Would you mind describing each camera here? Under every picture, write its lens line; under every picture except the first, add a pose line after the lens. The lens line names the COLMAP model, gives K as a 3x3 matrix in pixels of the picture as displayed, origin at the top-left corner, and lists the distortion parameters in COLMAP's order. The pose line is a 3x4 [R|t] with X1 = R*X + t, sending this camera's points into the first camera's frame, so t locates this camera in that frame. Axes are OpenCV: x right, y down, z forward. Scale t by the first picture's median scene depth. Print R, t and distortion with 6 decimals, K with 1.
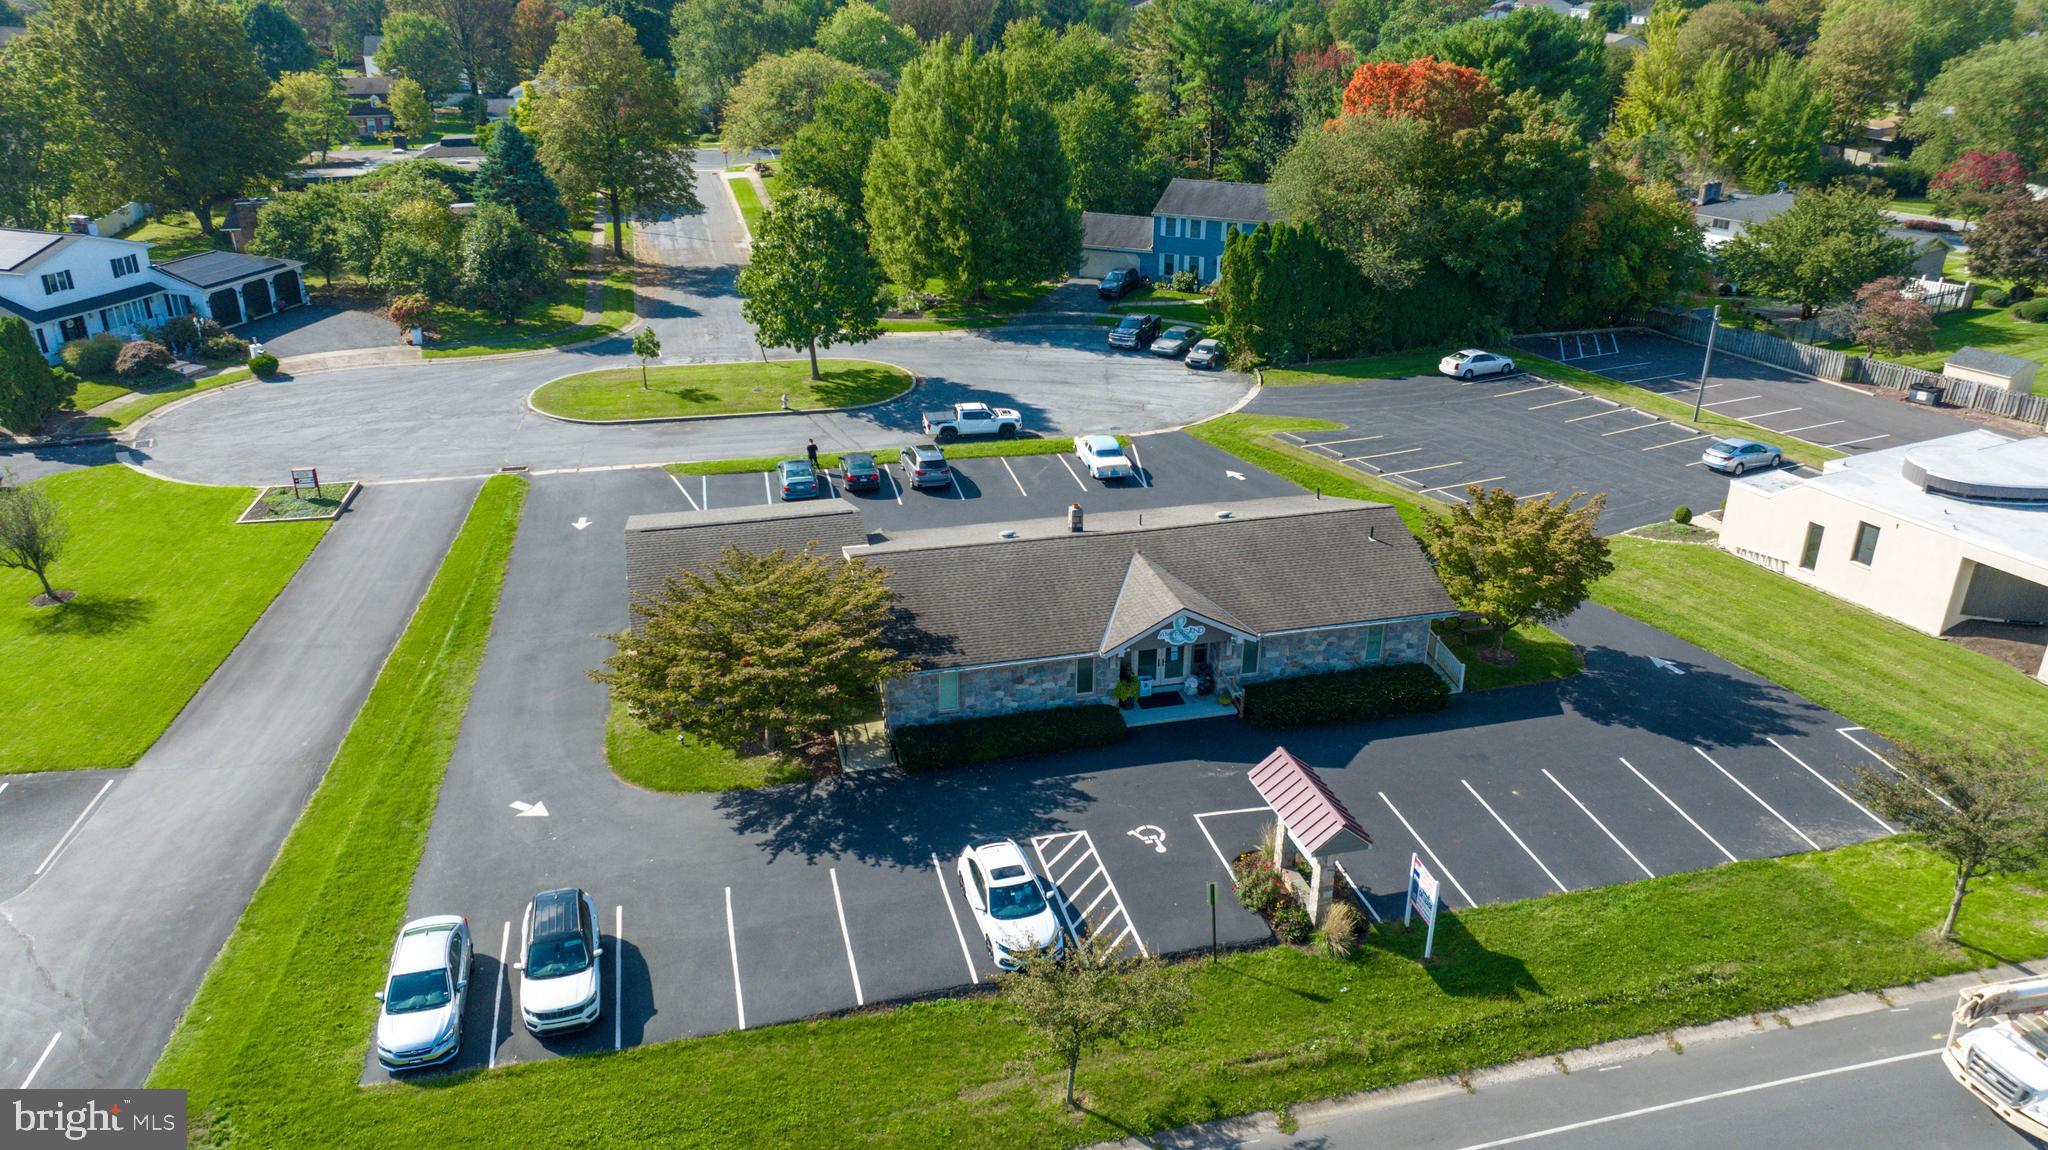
lens RADIAL K [[1482.3, 0, 1024.0], [0, 1482.3, 575.0], [0, 0, 1]] dist [-0.027570, 0.009947]
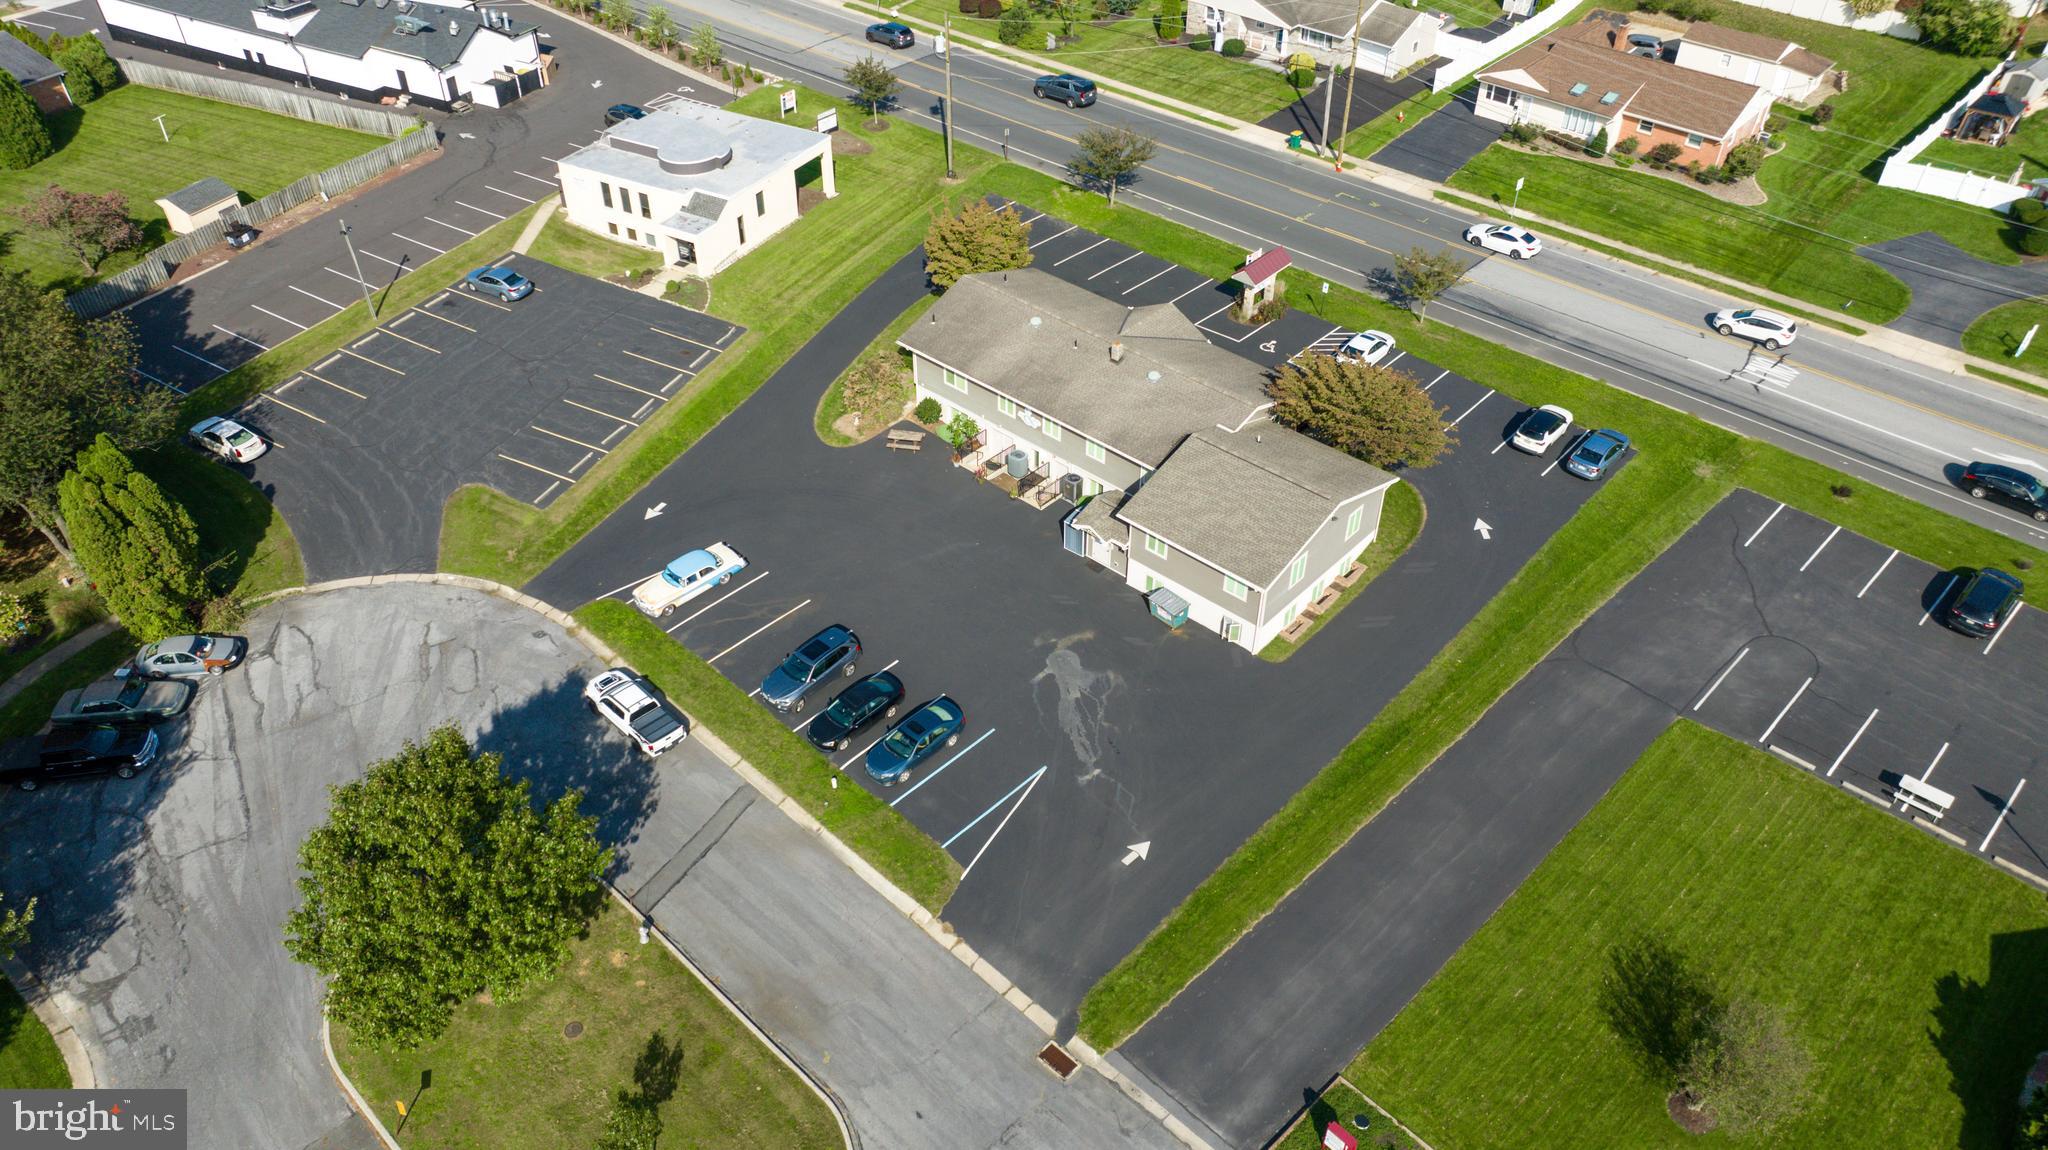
lens RADIAL K [[1482.3, 0, 1024.0], [0, 1482.3, 575.0], [0, 0, 1]] dist [-0.027570, 0.009947]
pose [[-0.520693, -0.547300, 0.655242, -0.634407], [0.351566, 0.561943, 0.748746, -0.670034], [-0.777998, 0.620227, -0.100188, 0.889997]]
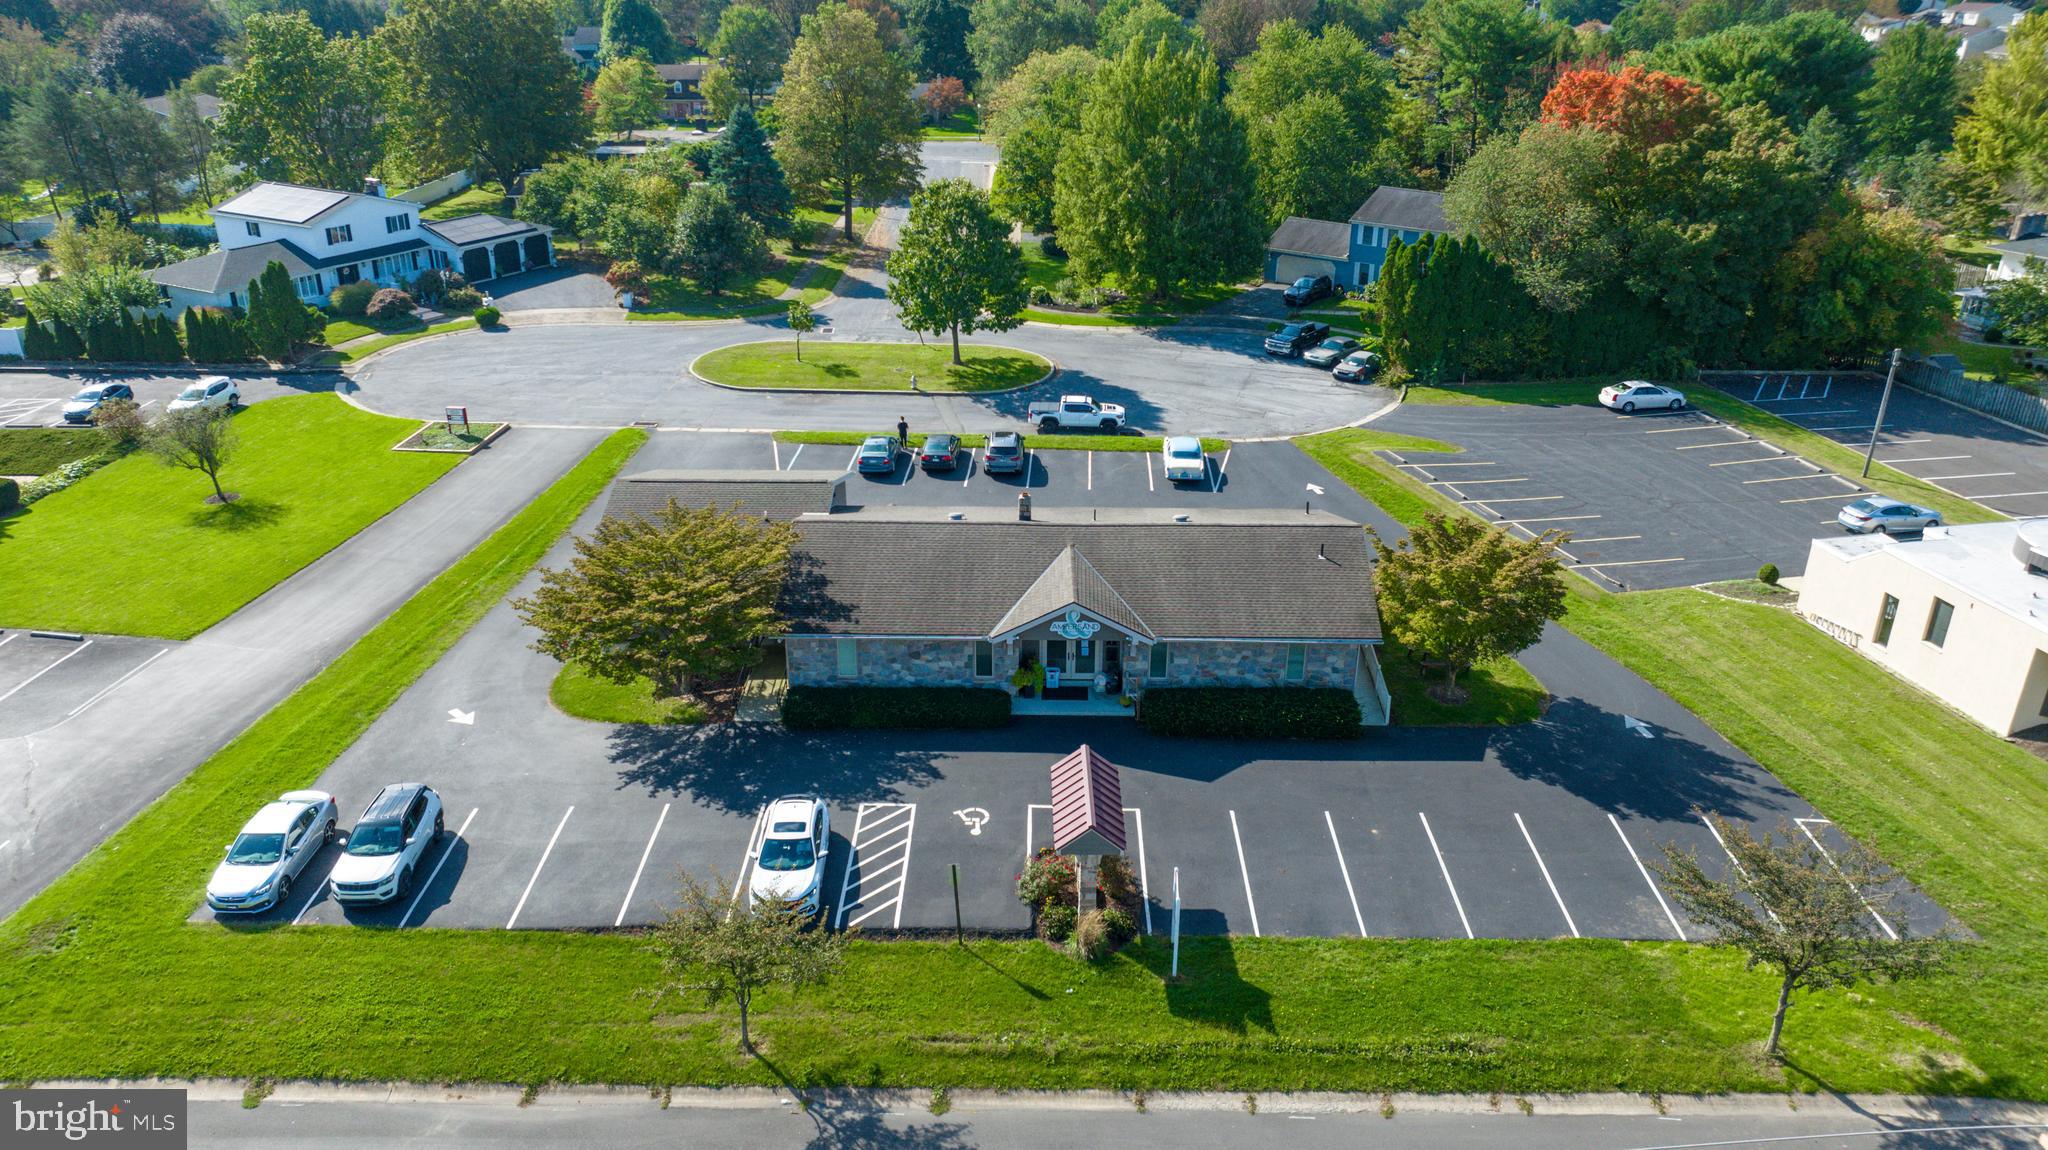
lens RADIAL K [[1482.3, 0, 1024.0], [0, 1482.3, 575.0], [0, 0, 1]] dist [-0.027570, 0.009947]
pose [[0.965304, 0.103234, -0.239857, 0.190538], [-0.103618, 0.994556, 0.011046, -0.002103], [0.239692, 0.014191, 0.970745, 0.012892]]
